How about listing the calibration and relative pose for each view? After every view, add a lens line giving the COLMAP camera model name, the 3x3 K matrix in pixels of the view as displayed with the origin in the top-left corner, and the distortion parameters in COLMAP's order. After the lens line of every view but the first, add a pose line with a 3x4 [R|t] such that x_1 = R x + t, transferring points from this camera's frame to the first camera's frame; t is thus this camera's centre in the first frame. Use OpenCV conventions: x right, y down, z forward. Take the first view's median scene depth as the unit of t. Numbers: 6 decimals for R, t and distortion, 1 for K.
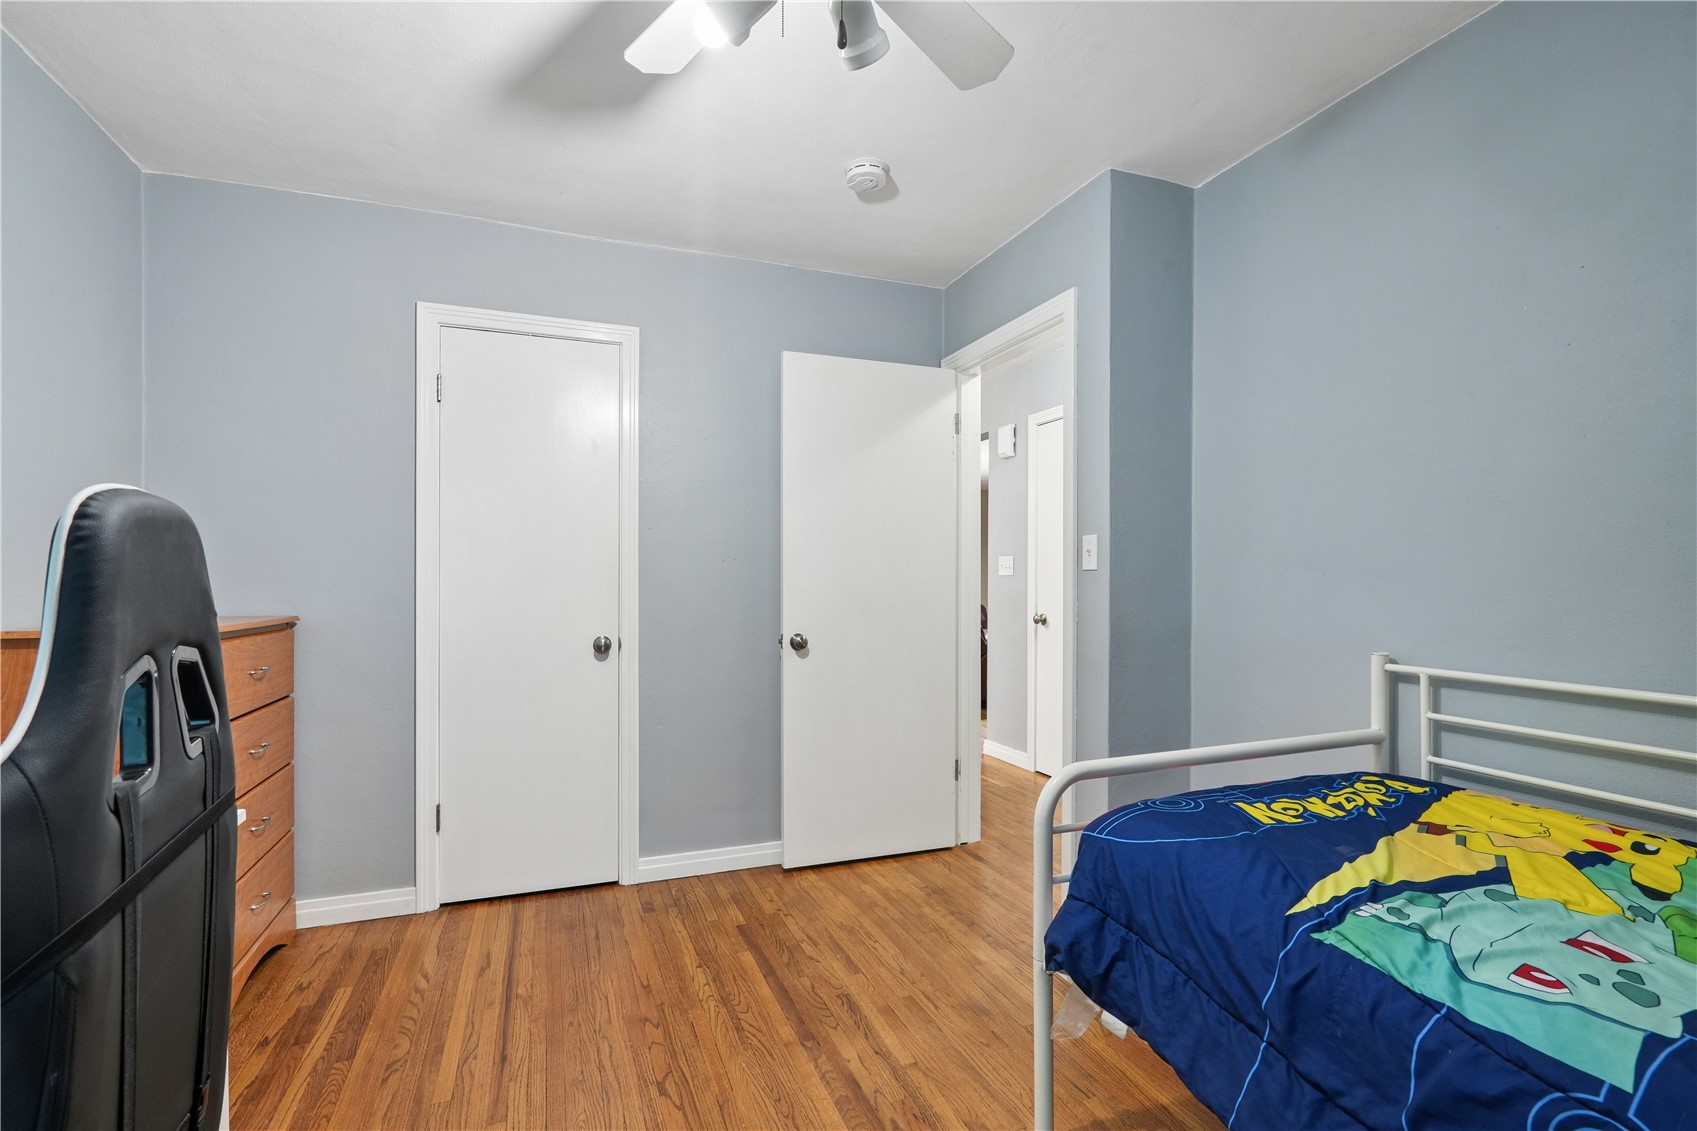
lens RADIAL K [[767.2, 0, 848.9], [0, 767.2, 577.6], [0, 0, 1]] dist [-0.002579, 0.001318]
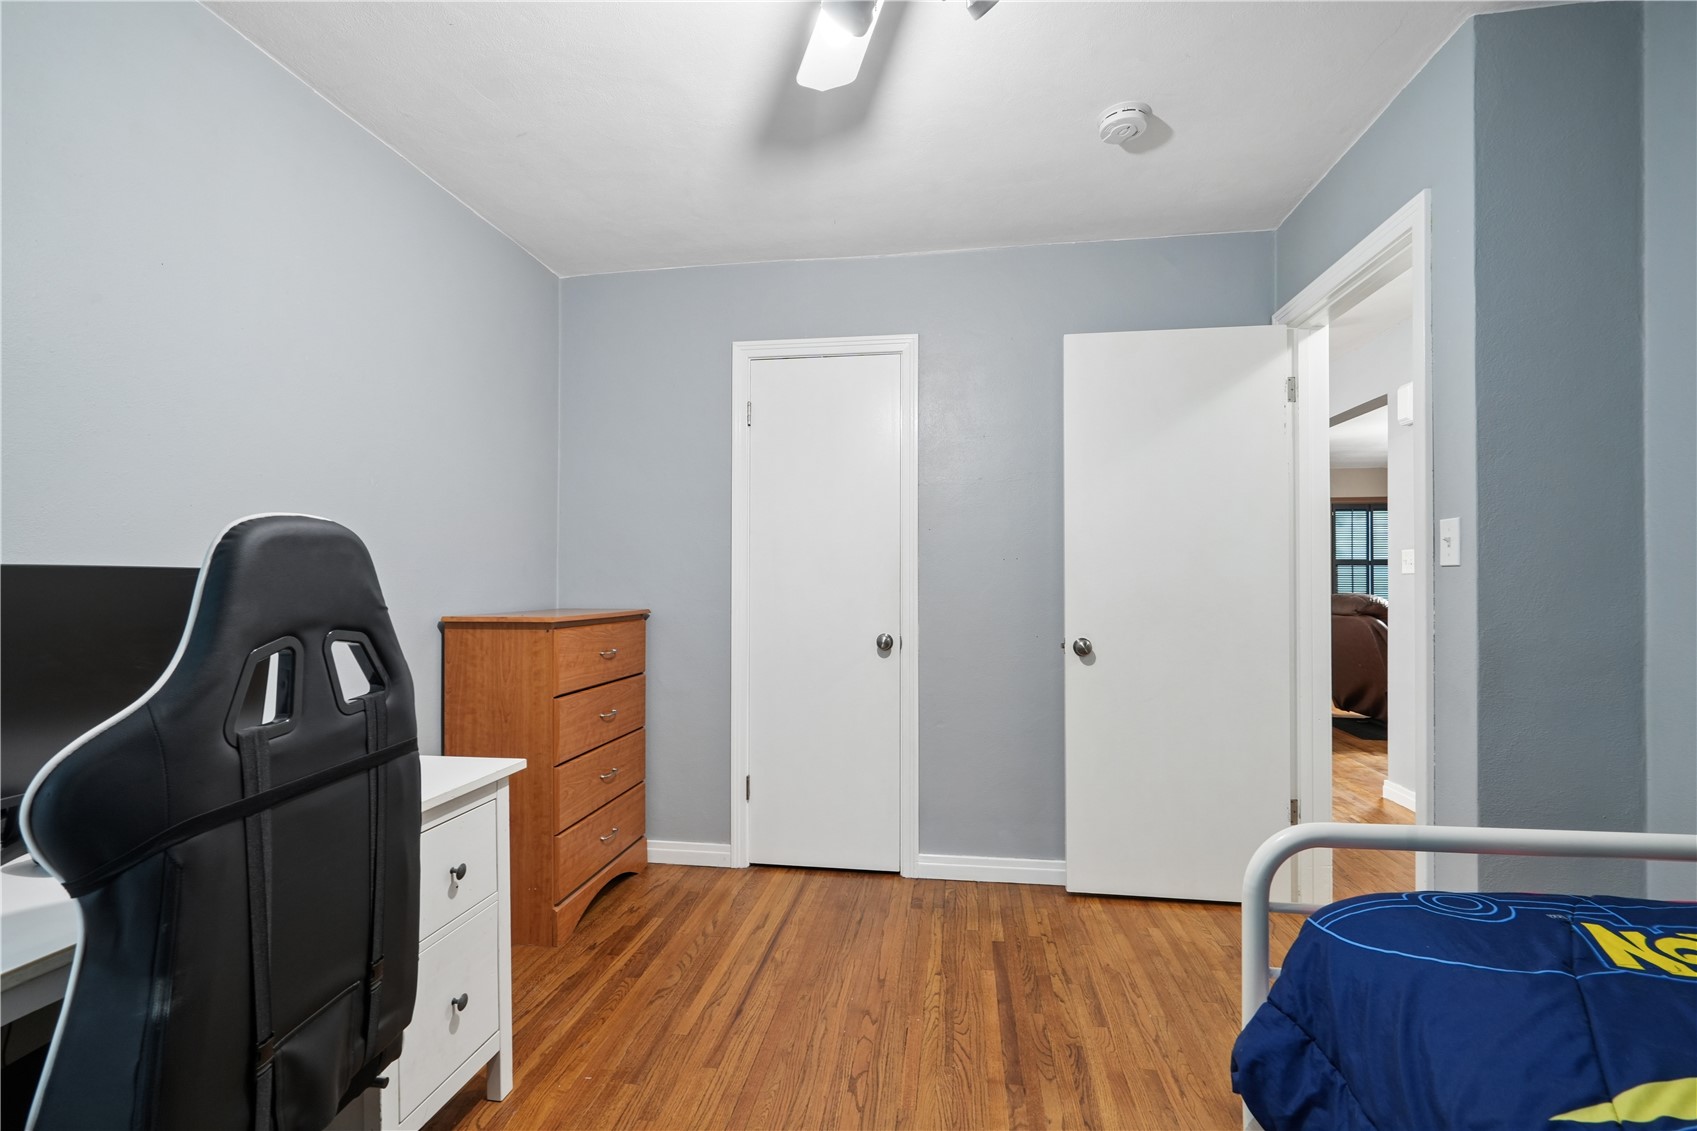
lens RADIAL K [[762.9, 0, 852.6], [0, 762.9, 568.4], [0, 0, 1]] dist [-0.004238, 0.001673]
pose [[0.872662, -0.008525, -0.488250, 0.182273], [0.002899, 0.999920, -0.012277, -0.000119], [0.488316, 0.009298, 0.872617, 0.086685]]
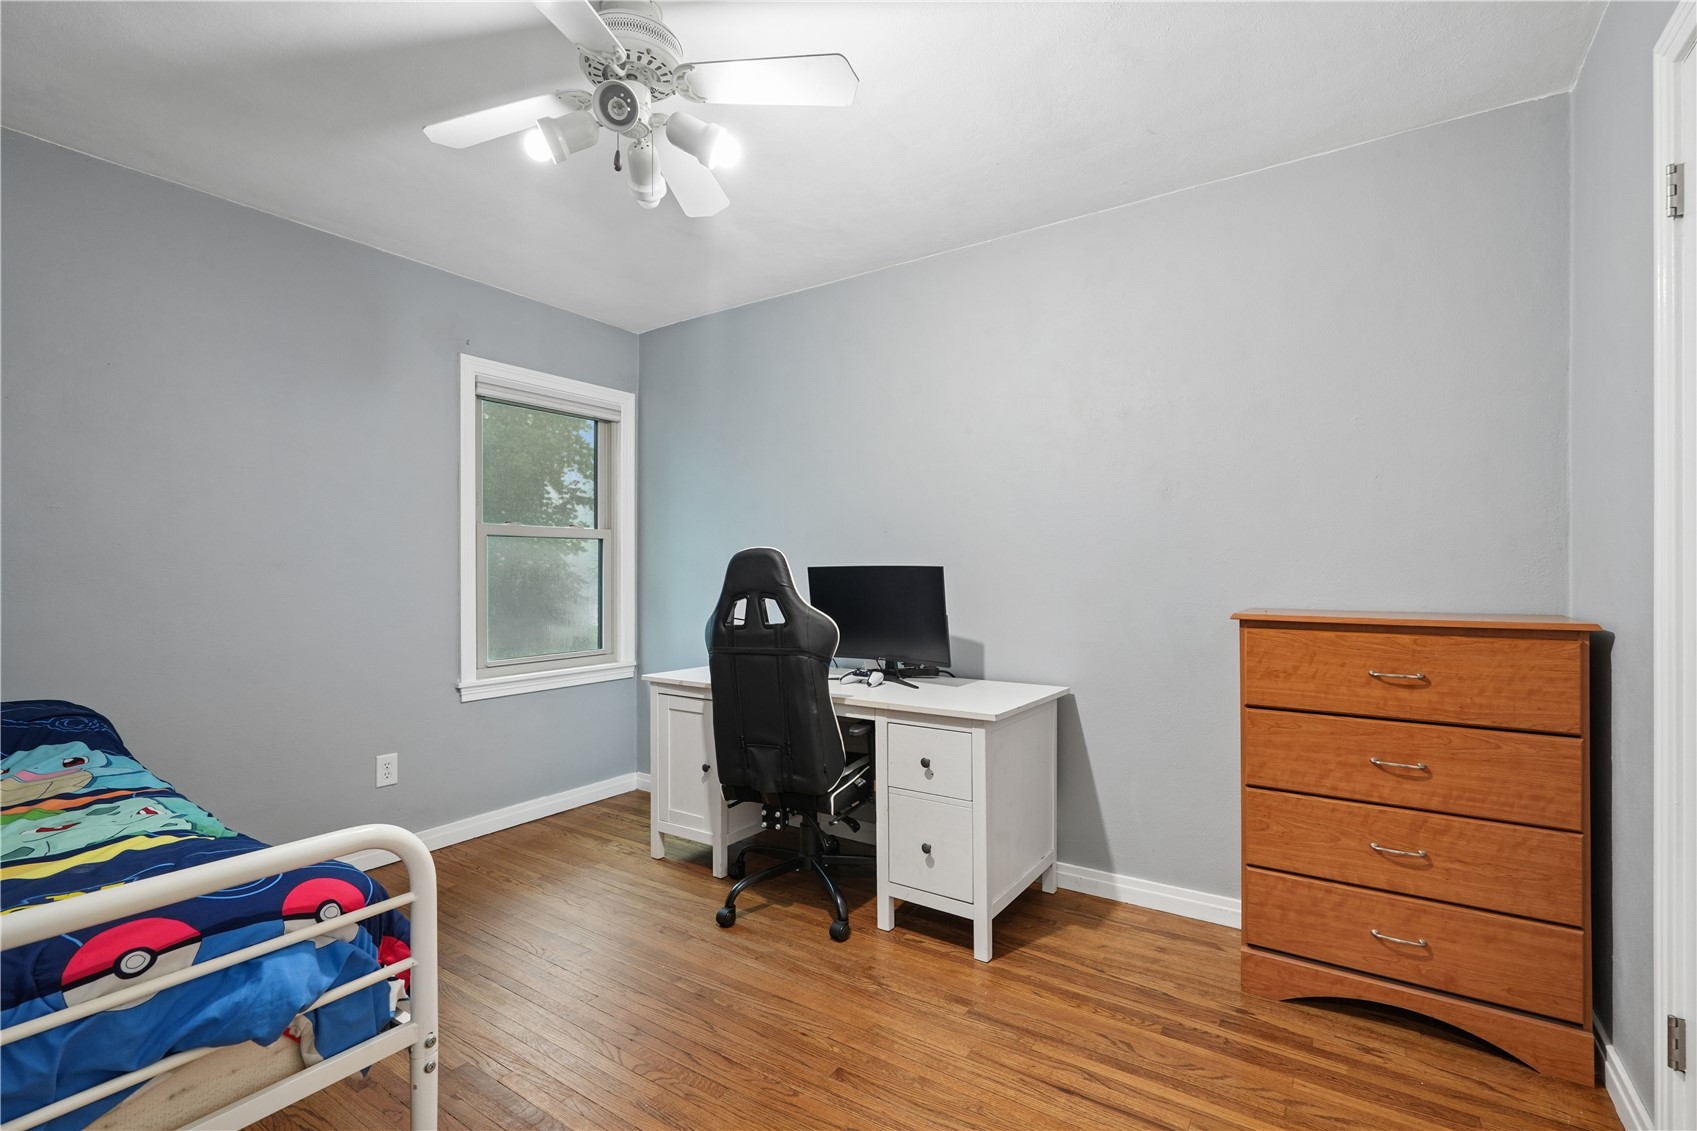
lens RADIAL K [[767.2, 0, 848.9], [0, 767.2, 577.6], [0, 0, 1]] dist [-0.002579, 0.001318]
pose [[-0.824022, 0.007337, -0.566510, 0.219209], [0.005130, 0.999972, 0.005490, 0.001665], [0.566534, 0.001618, -0.824037, 1.243857]]
